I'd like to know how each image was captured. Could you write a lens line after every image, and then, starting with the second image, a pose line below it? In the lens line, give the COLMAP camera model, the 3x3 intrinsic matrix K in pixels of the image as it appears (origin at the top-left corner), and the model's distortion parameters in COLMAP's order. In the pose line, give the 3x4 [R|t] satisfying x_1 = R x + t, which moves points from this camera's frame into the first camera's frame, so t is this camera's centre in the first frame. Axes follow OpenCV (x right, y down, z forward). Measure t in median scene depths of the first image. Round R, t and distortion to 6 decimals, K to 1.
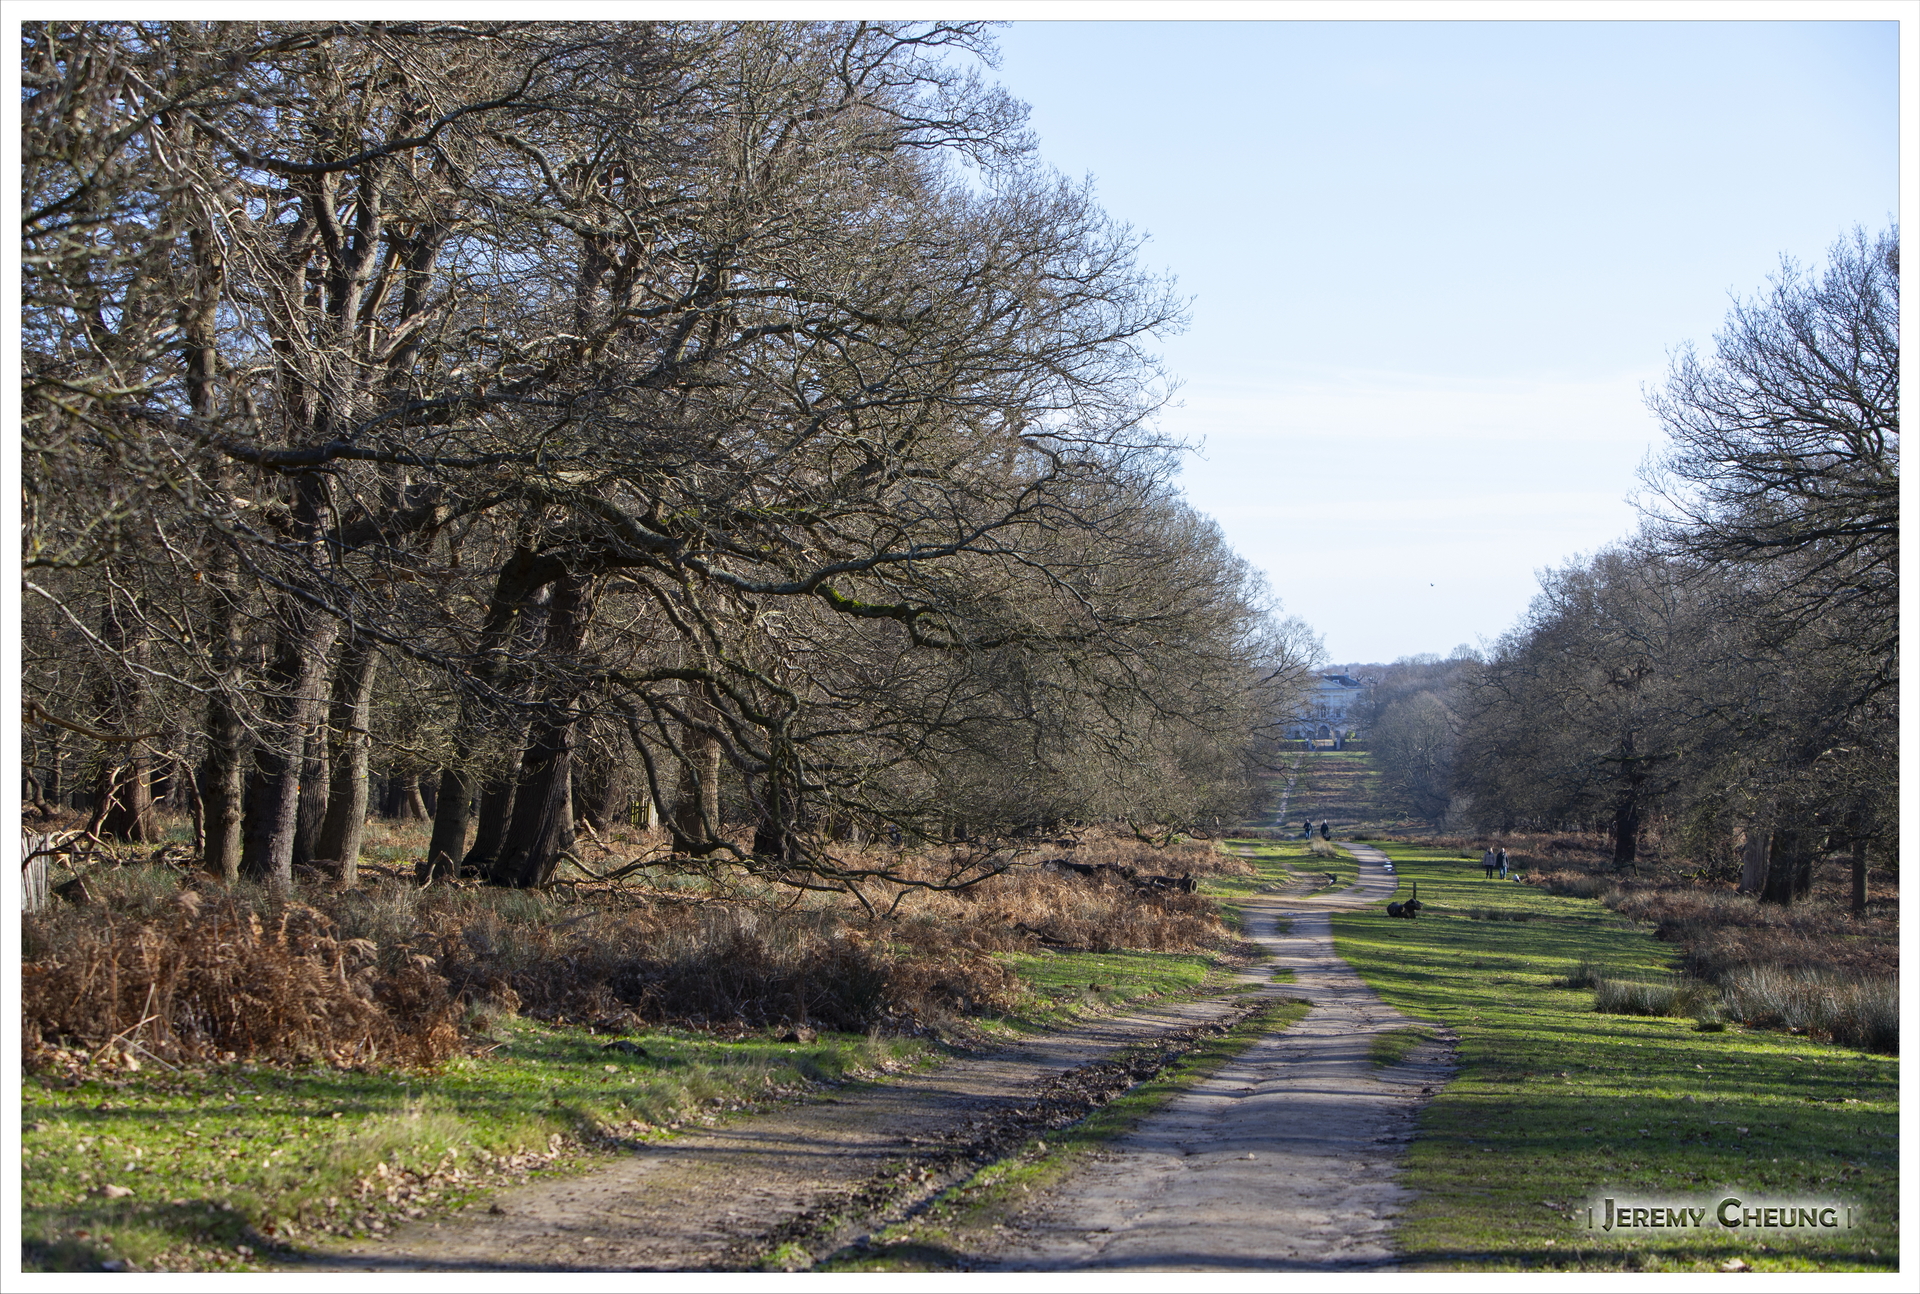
lens RADIAL K [[4991.4, 0, 961.8], [0, 4991.4, 647.1], [0, 0, 1]] dist [-0.319572, 0.000000]
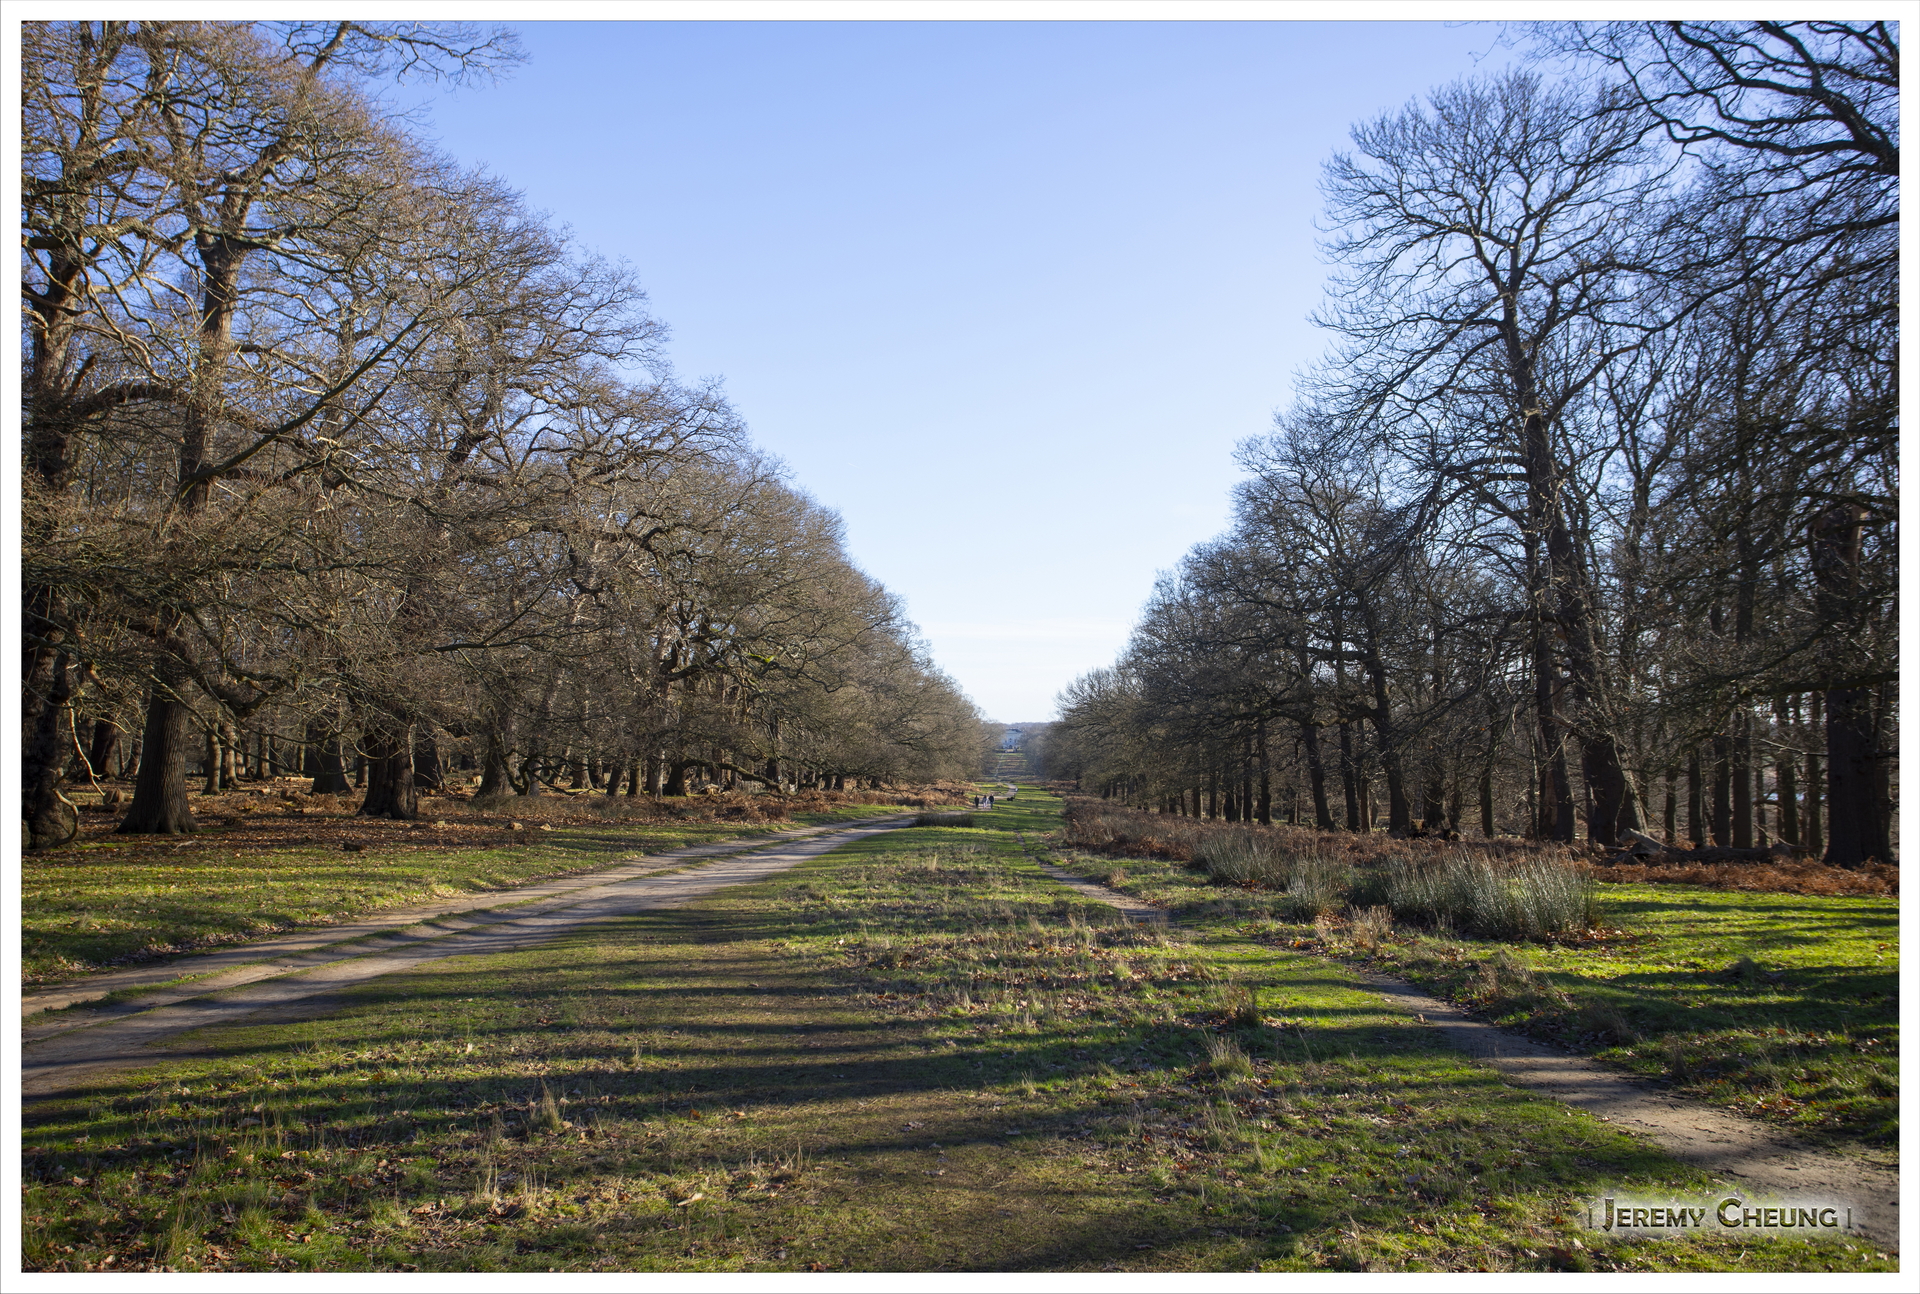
lens RADIAL K [[1712.3, 0, 950.9], [0, 1712.3, 640.7], [0, 0, 1]] dist [0.010088, 0.000236]
pose [[0.999388, 0.004986, 0.034634, -0.015665], [-0.003505, 0.999082, -0.042685, -0.019151], [-0.034815, 0.042538, 0.998488, -0.435643]]
